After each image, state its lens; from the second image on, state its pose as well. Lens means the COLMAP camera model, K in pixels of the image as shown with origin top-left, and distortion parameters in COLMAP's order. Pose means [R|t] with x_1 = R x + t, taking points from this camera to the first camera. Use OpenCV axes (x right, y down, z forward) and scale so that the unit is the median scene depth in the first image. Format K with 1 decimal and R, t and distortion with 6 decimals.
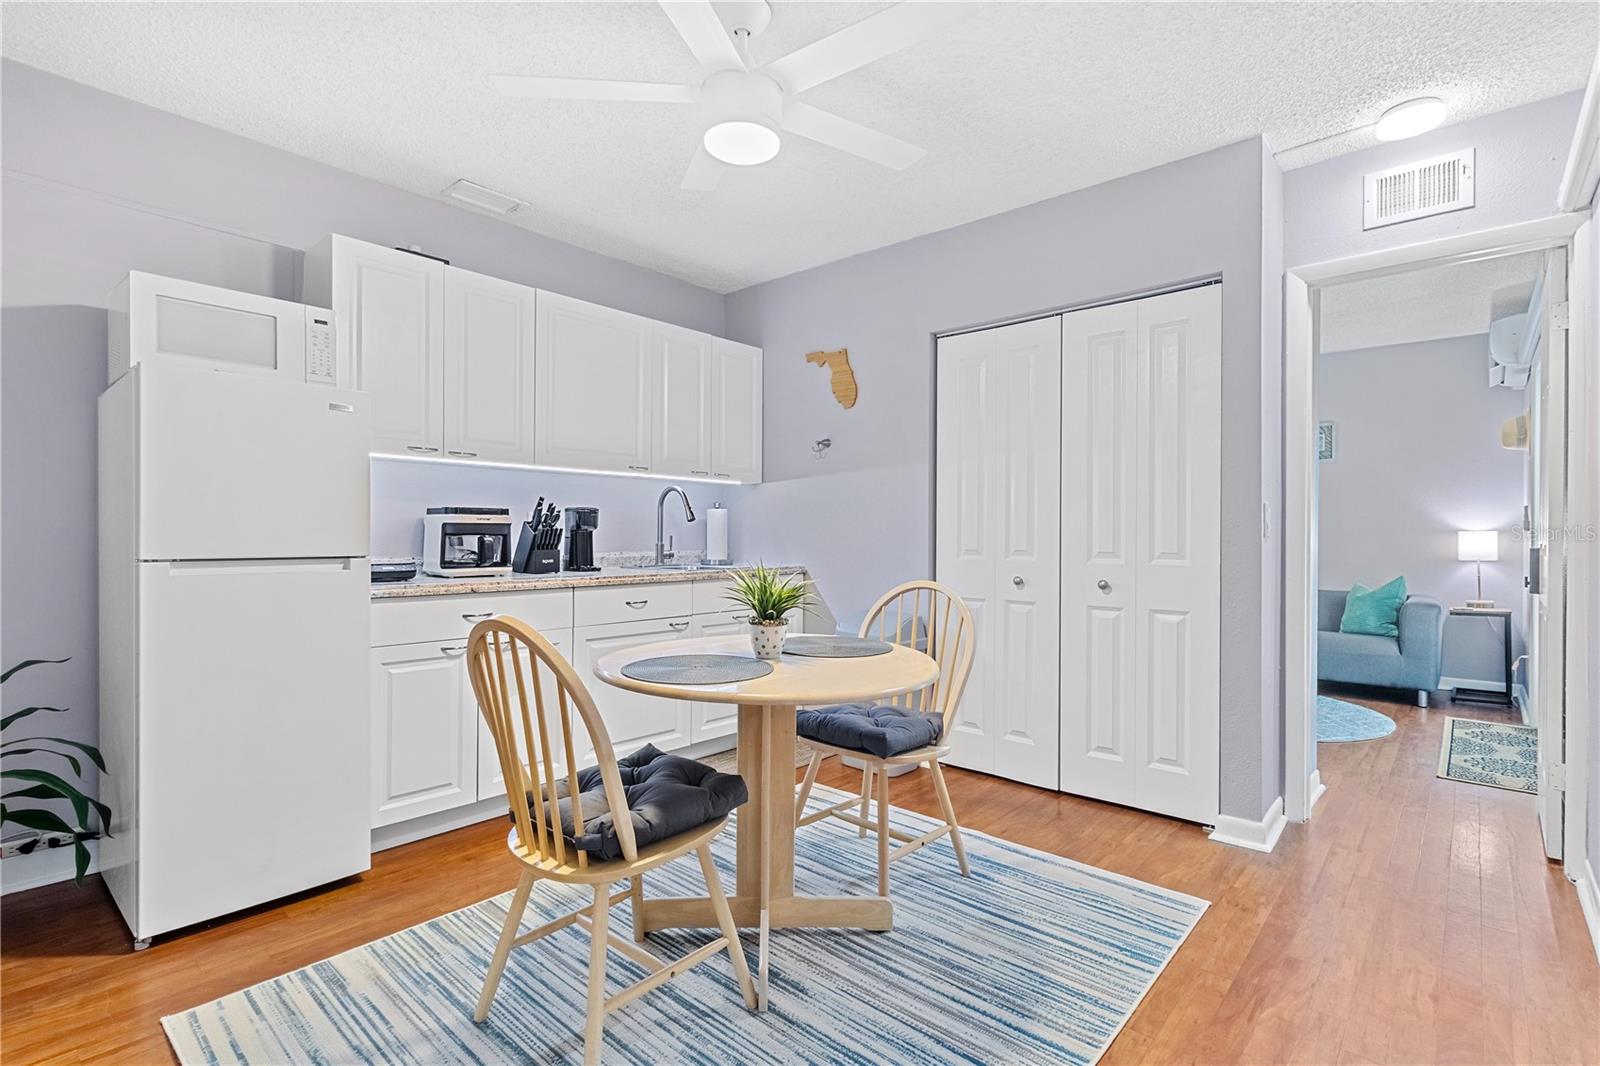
lens RADIAL K [[752.3, 0, 808.1], [0, 752.3, 535.8], [0, 0, 1]] dist [0.003584, -0.000628]
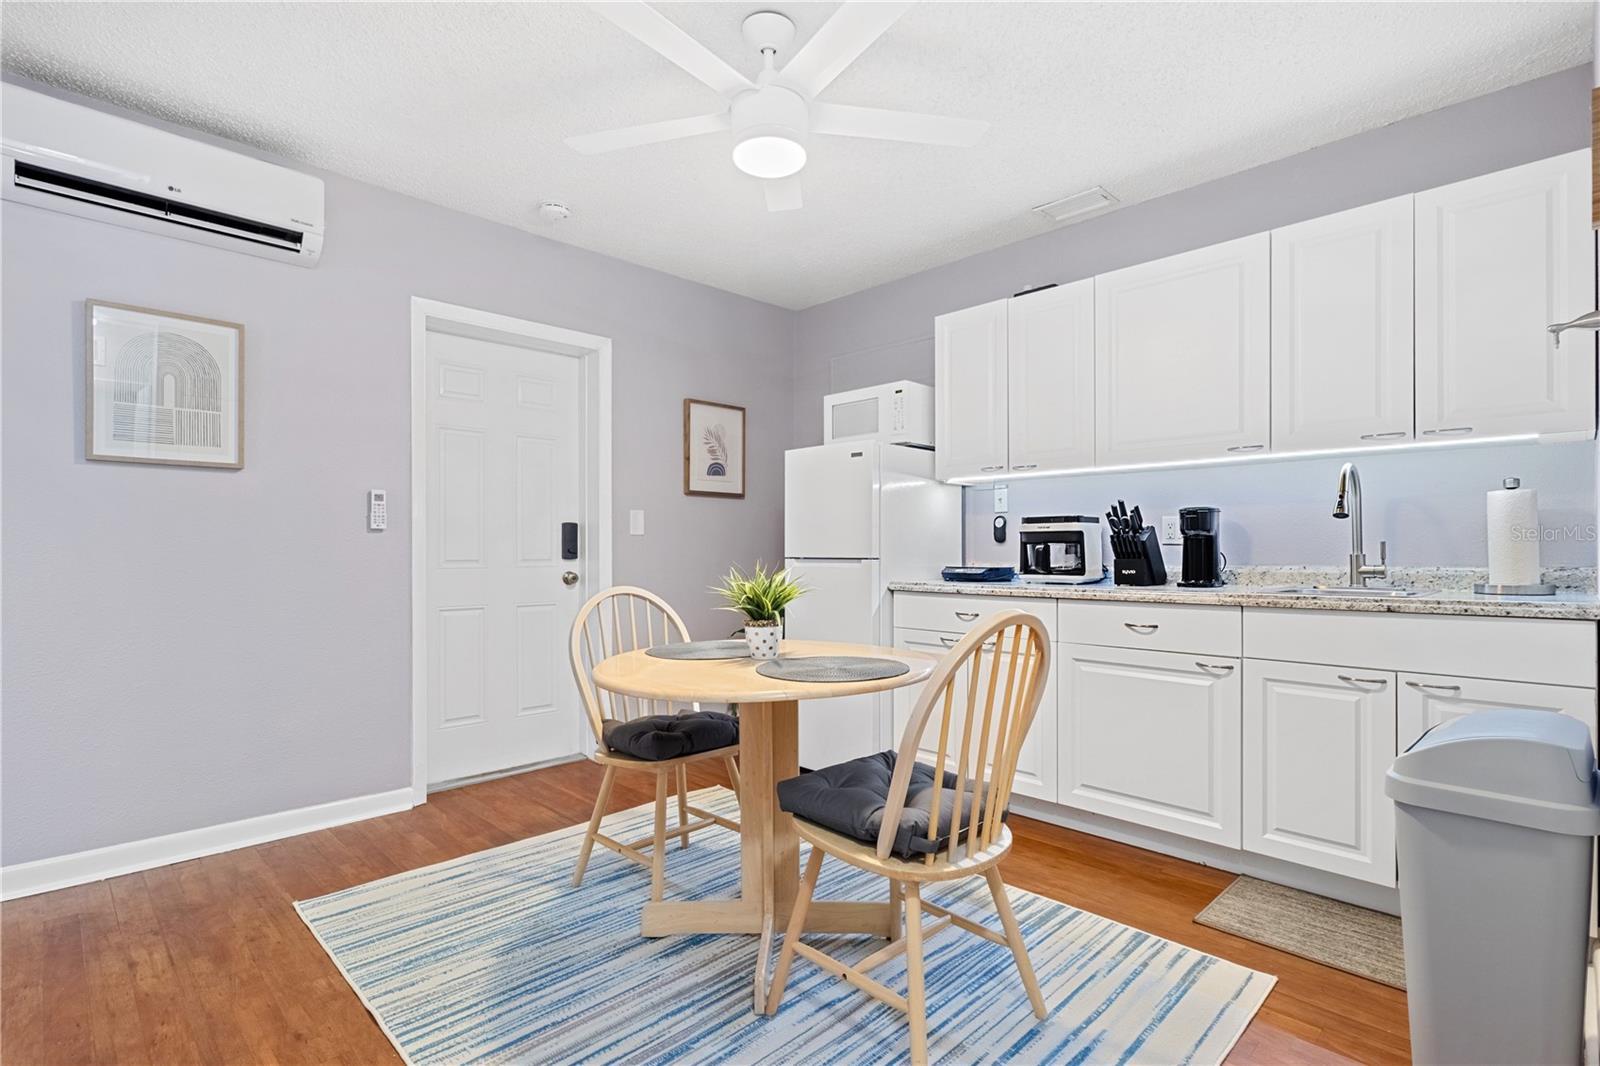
lens RADIAL K [[760.6, 0, 802.5], [0, 760.6, 553.5], [0, 0, 1]] dist [0.000110, 0.000495]
pose [[-0.068360, 0.000224, -0.997661, 0.636891], [-0.001396, 0.999999, 0.000320, 0.013621], [0.997660, 0.001415, -0.068360, 0.753325]]
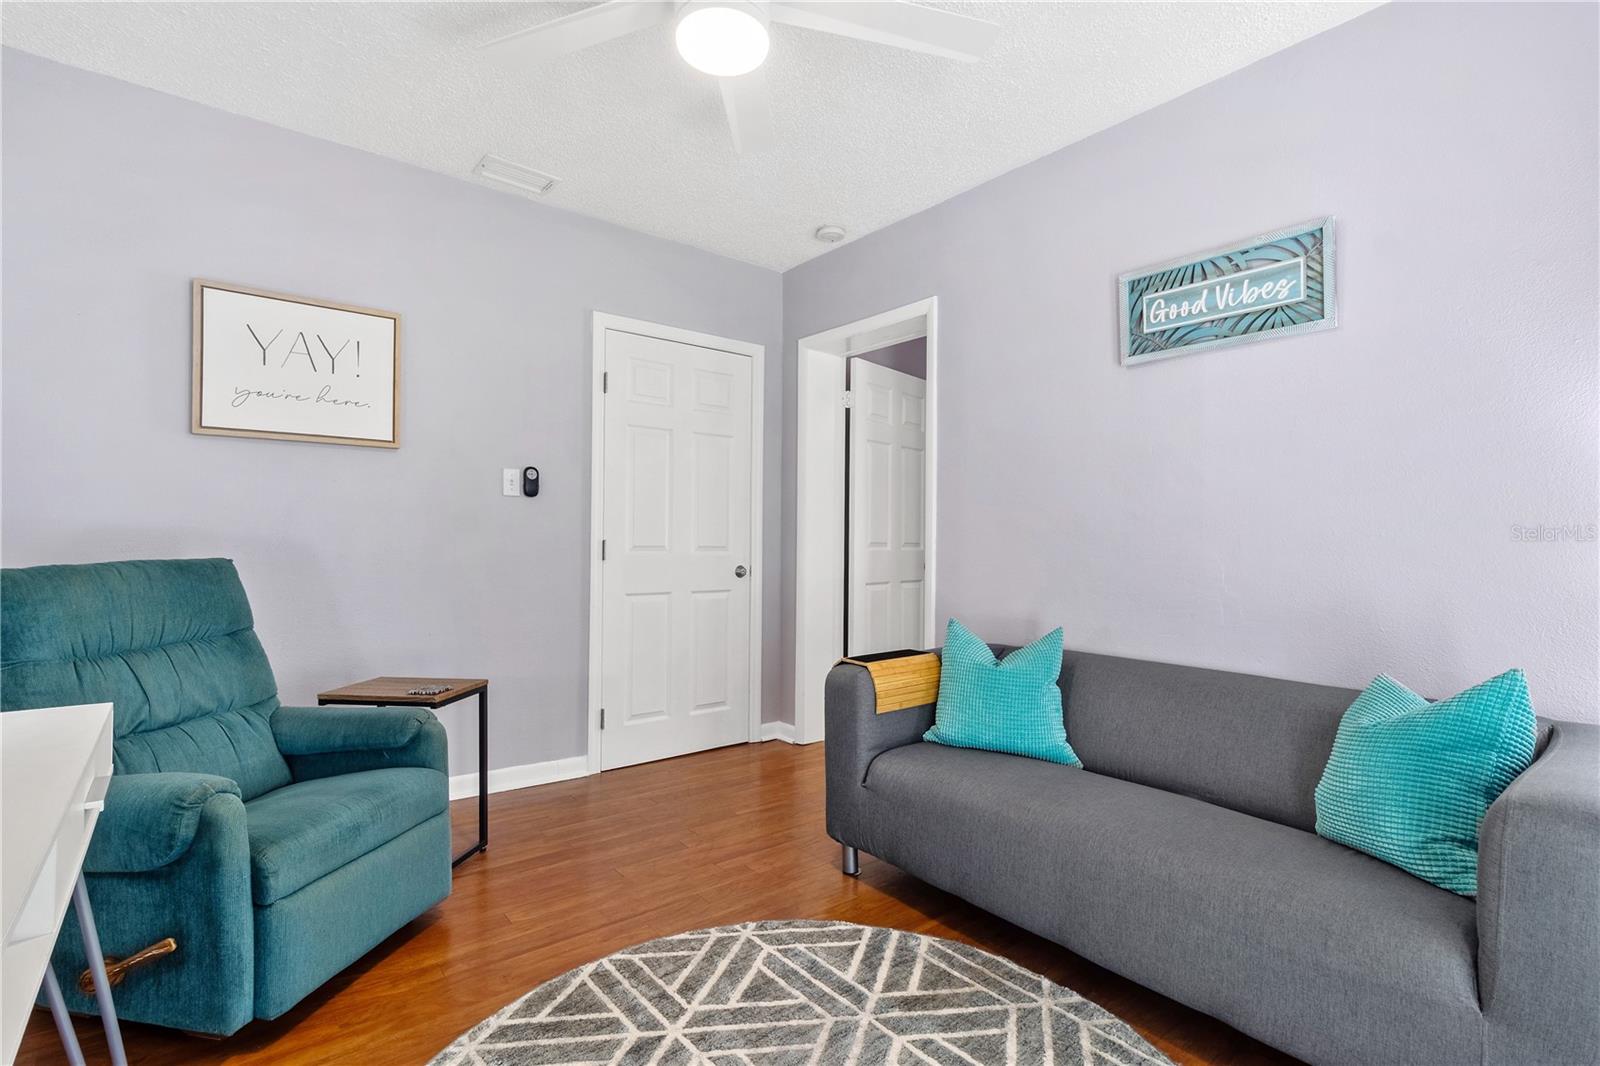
lens RADIAL K [[752.3, 0, 808.1], [0, 752.3, 535.8], [0, 0, 1]] dist [0.003584, -0.000628]
pose [[0.986919, 0.005865, -0.161112, 0.062542], [-0.005312, 0.999978, 0.003864, 0.000041], [0.161131, -0.002958, 0.986929, 0.073986]]
